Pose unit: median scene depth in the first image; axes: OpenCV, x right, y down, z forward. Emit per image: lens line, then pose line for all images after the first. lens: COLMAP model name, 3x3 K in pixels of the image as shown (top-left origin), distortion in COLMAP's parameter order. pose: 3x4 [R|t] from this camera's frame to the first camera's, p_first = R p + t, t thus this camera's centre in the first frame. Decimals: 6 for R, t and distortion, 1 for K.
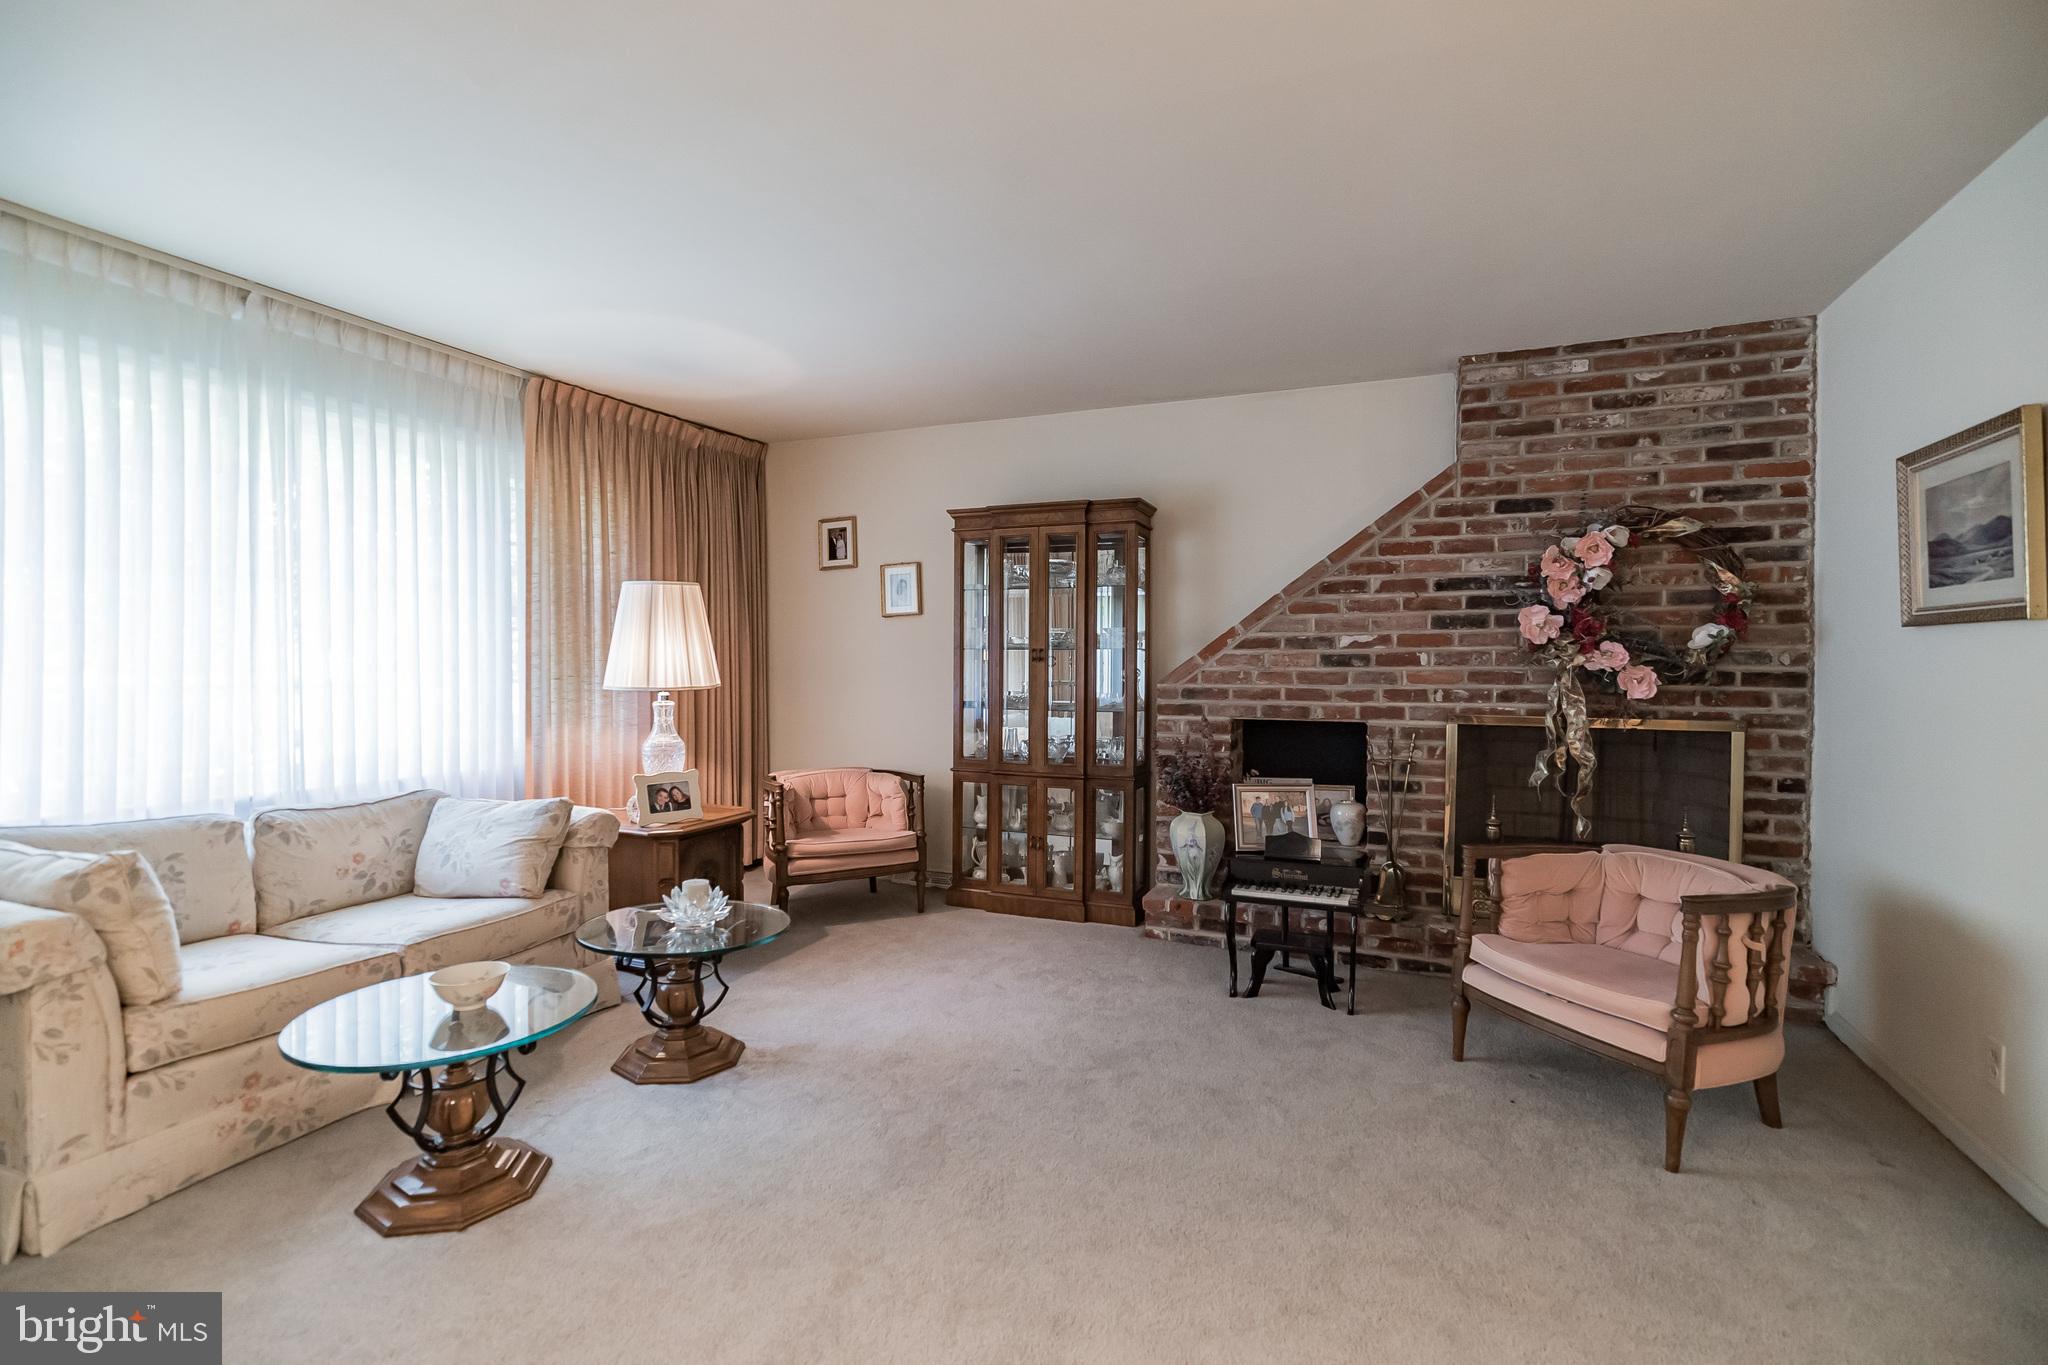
lens RADIAL K [[932.9, 0, 1023.1], [0, 932.9, 676.4], [0, 0, 1]] dist [-0.001211, -0.000023]
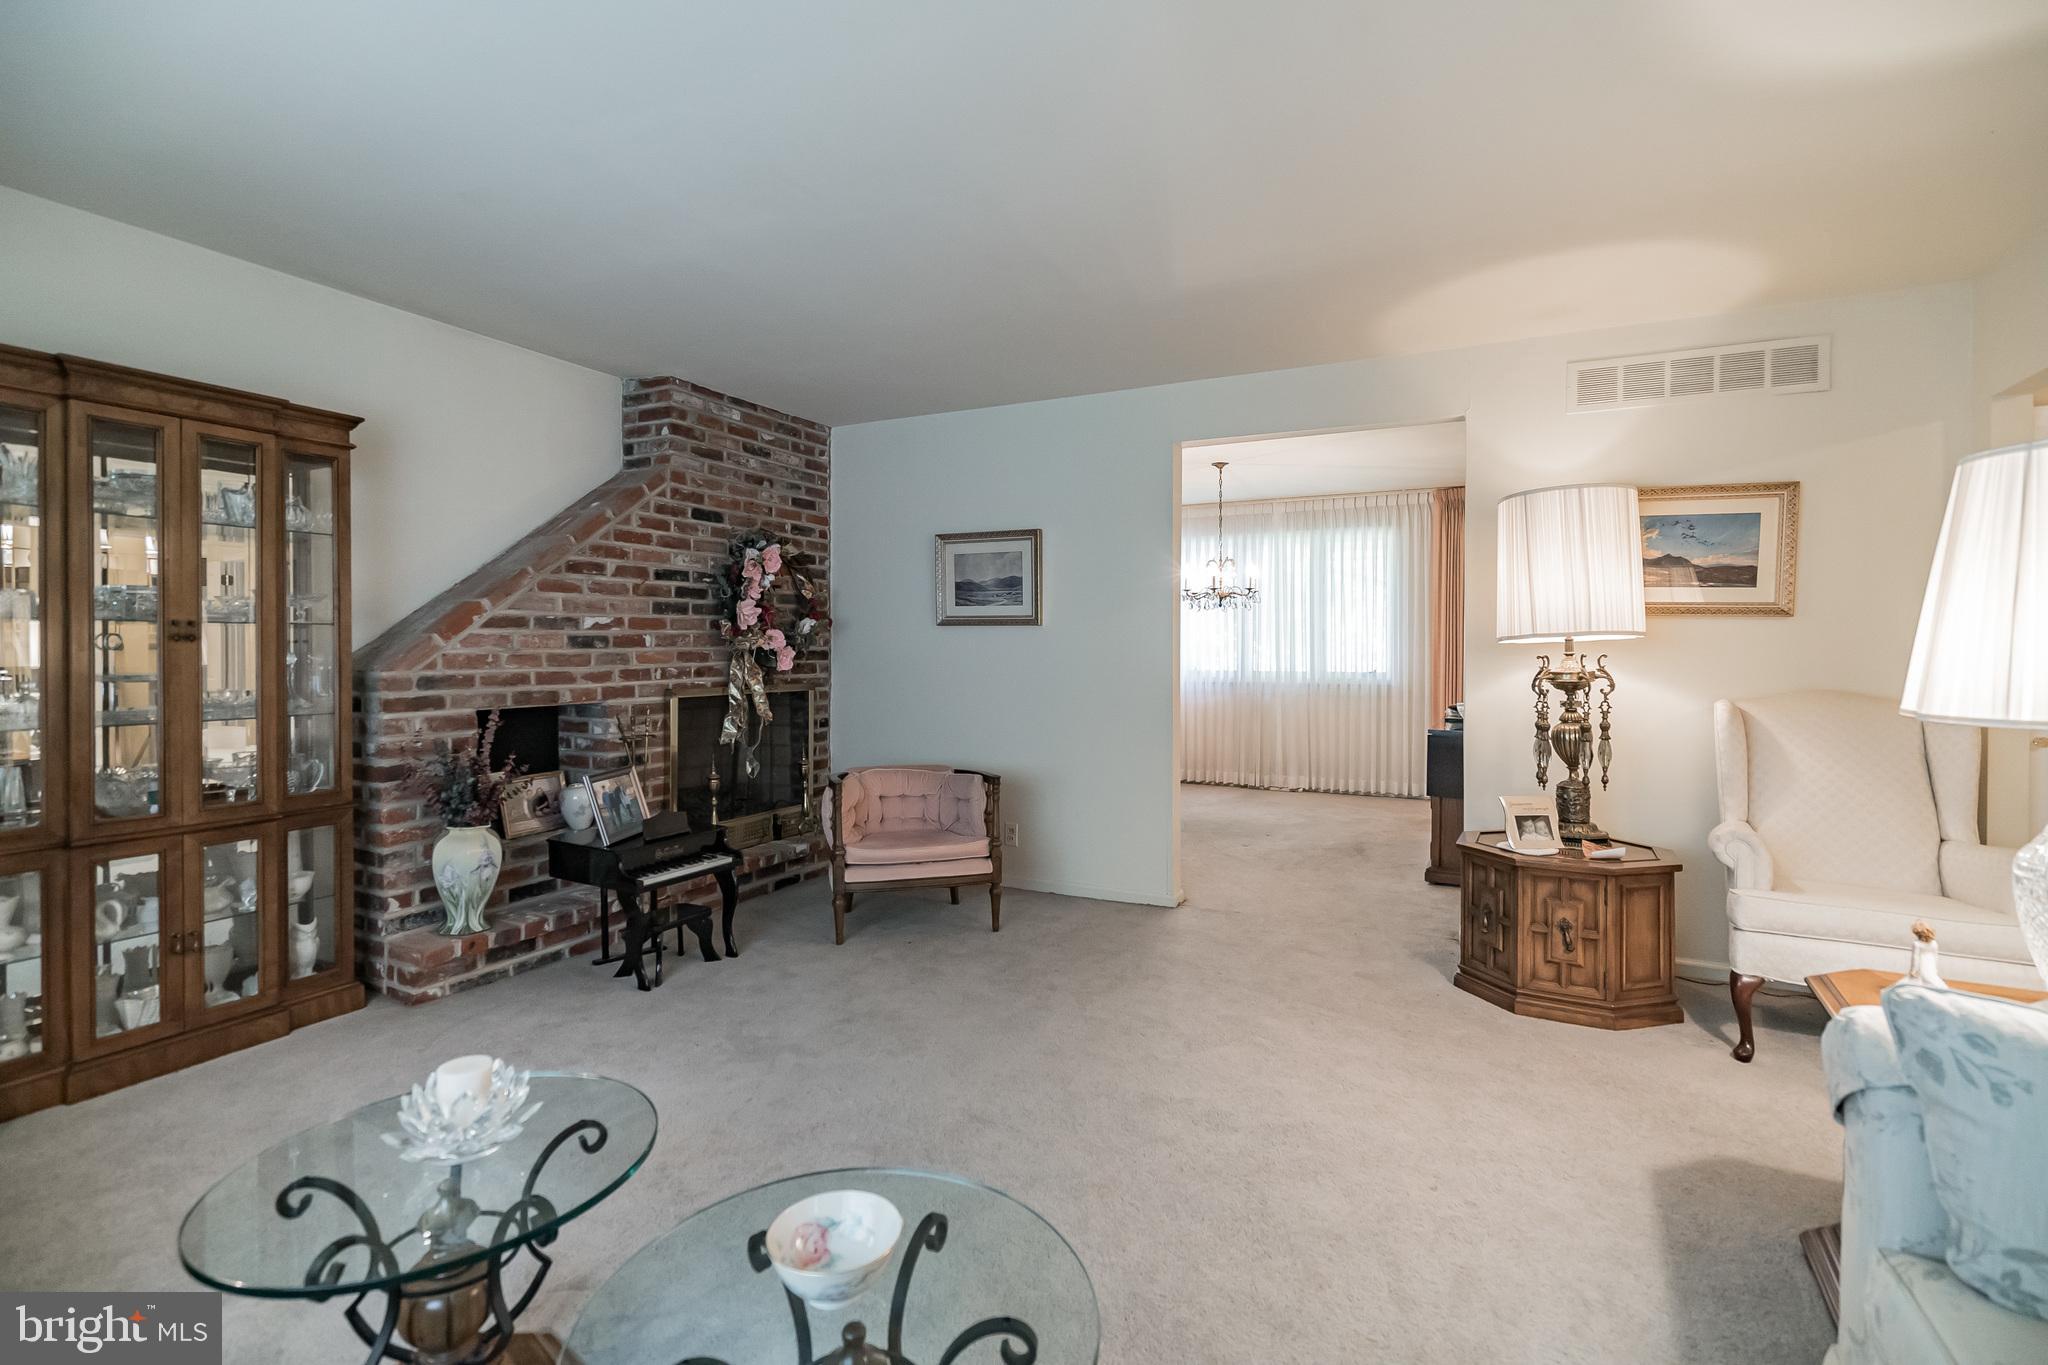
lens RADIAL K [[952.7, 0, 1012.0], [0, 952.7, 653.6], [0, 0, 1]] dist [-0.000026, 0.000019]
pose [[0.072472, -0.009661, 0.997324, -0.652057], [0.012225, 0.999887, 0.008797, -0.008255], [-0.997296, 0.011554, 0.072581, 0.492035]]
